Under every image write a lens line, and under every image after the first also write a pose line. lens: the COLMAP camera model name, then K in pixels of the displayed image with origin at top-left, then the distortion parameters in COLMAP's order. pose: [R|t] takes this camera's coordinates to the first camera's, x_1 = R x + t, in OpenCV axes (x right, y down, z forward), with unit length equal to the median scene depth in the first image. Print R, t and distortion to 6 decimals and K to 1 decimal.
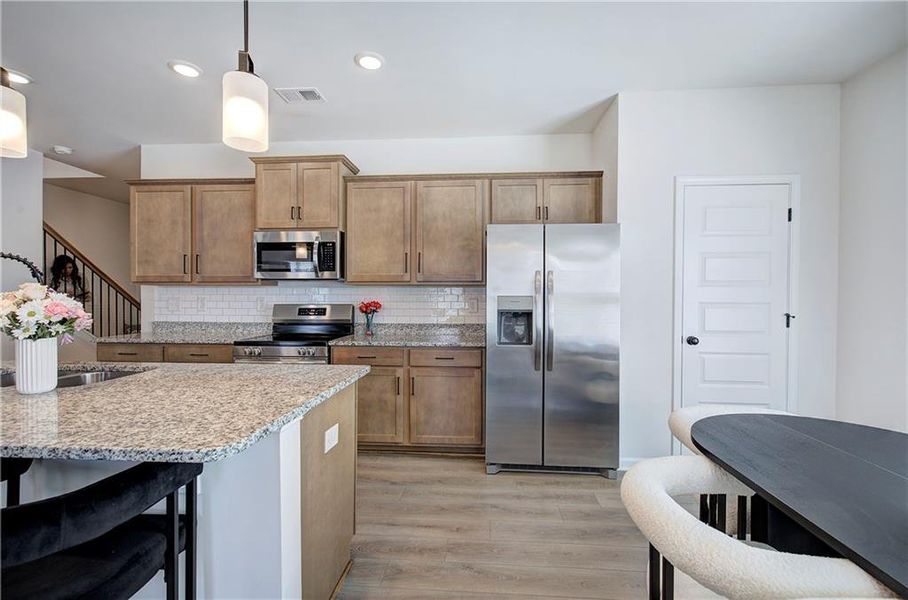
lens RADIAL K [[391.6, 0, 449.8], [0, 391.6, 296.1], [0, 0, 1]] dist [-0.004146, 0.002132]
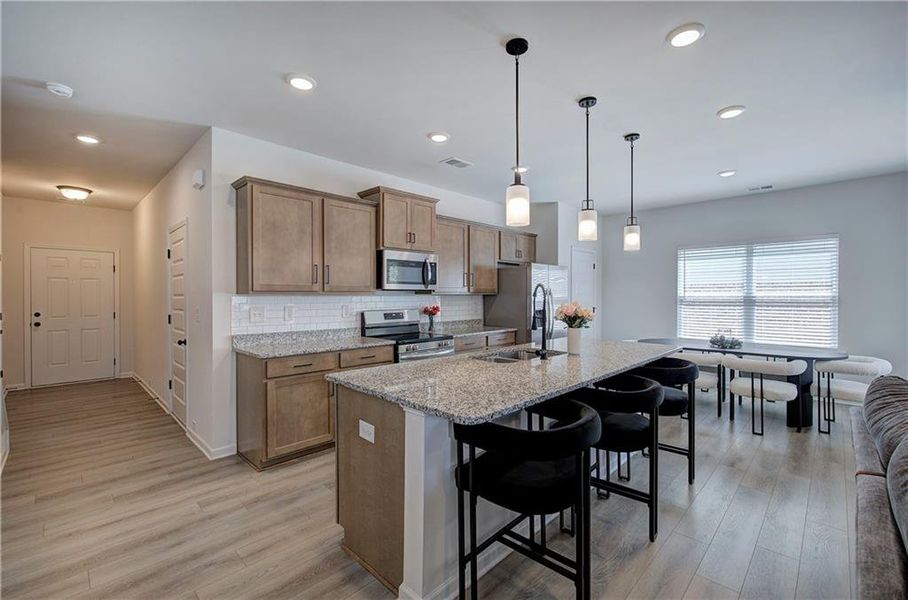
lens RADIAL K [[391.6, 0, 458.5], [0, 391.6, 299.5], [0, 0, 1]] dist [-0.004146, 0.002132]
pose [[0.642472, -0.011416, 0.766224, -1.339270], [0.002185, 0.999912, 0.013065, -0.030880], [-0.766306, -0.006720, 0.642441, 0.068082]]
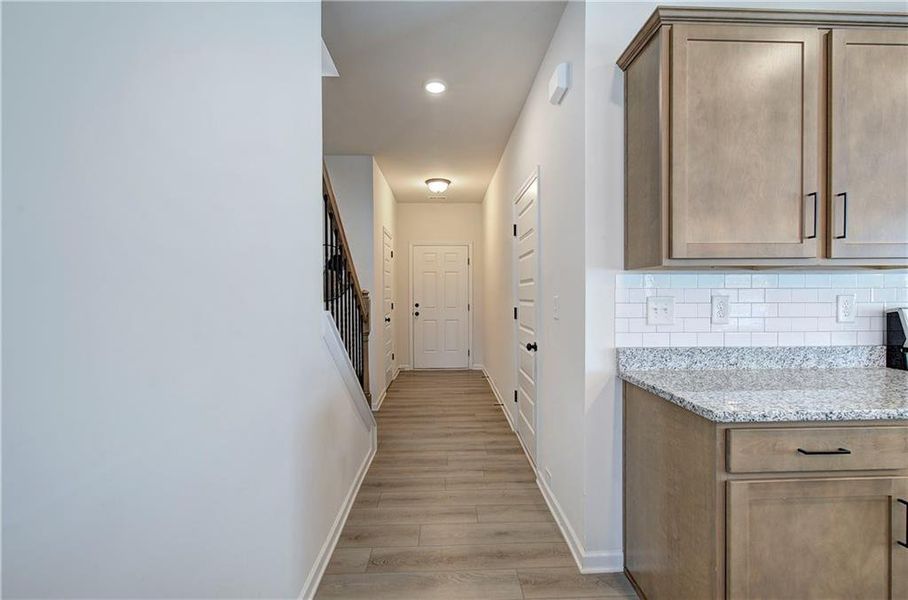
lens RADIAL K [[391.6, 0, 458.8], [0, 391.6, 299.9], [0, 0, 1]] dist [-0.004146, 0.002132]
pose [[0.994084, -0.010313, 0.108123, -1.209354], [0.008517, 0.999818, 0.017055, -0.001650], [-0.108279, -0.016033, 0.993991, 0.684828]]
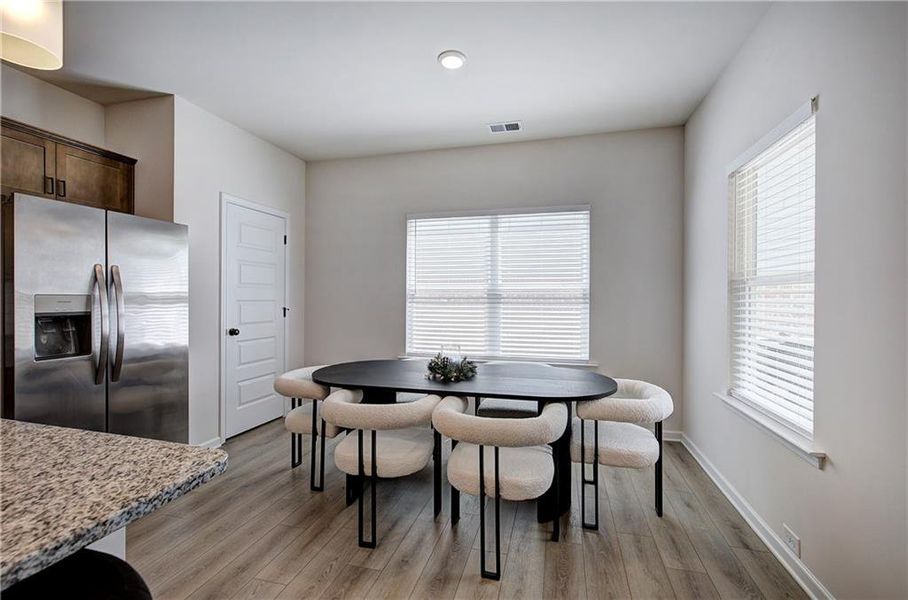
lens RADIAL K [[391.6, 0, 466.3], [0, 391.6, 293.6], [0, 0, 1]] dist [-0.004146, 0.002132]
pose [[0.171990, 0.005578, 0.985083, -0.379841], [-0.001608, 0.999984, -0.005382, 0.000089], [-0.985097, -0.000658, 0.171997, 0.070459]]
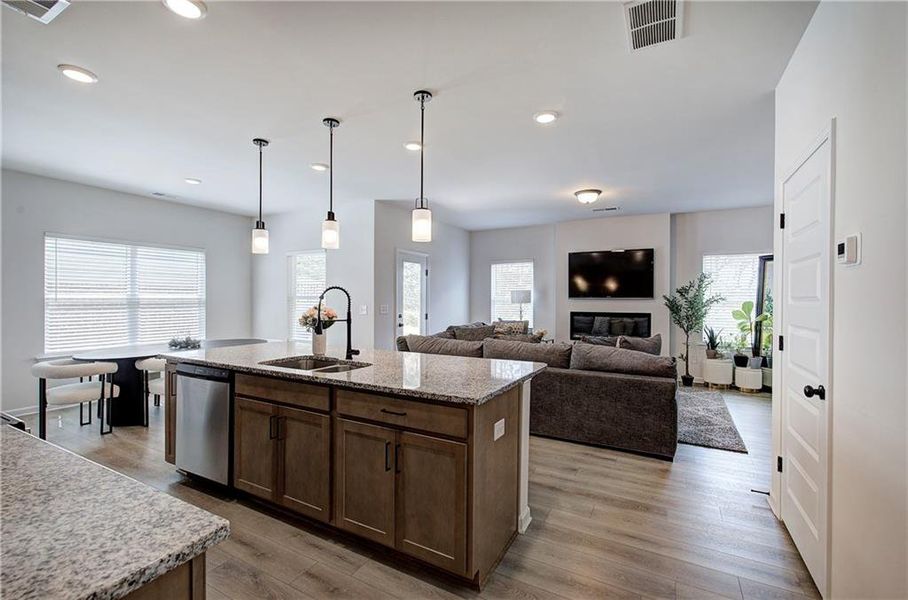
lens RADIAL K [[391.6, 0, 460.4], [0, 391.6, 300.0], [0, 0, 1]] dist [-0.004146, 0.002132]
pose [[-0.914117, -0.008820, 0.405354, -1.162303], [-0.008142, 0.999961, 0.003398, -0.029270], [-0.405368, -0.000195, -0.914153, 1.181831]]
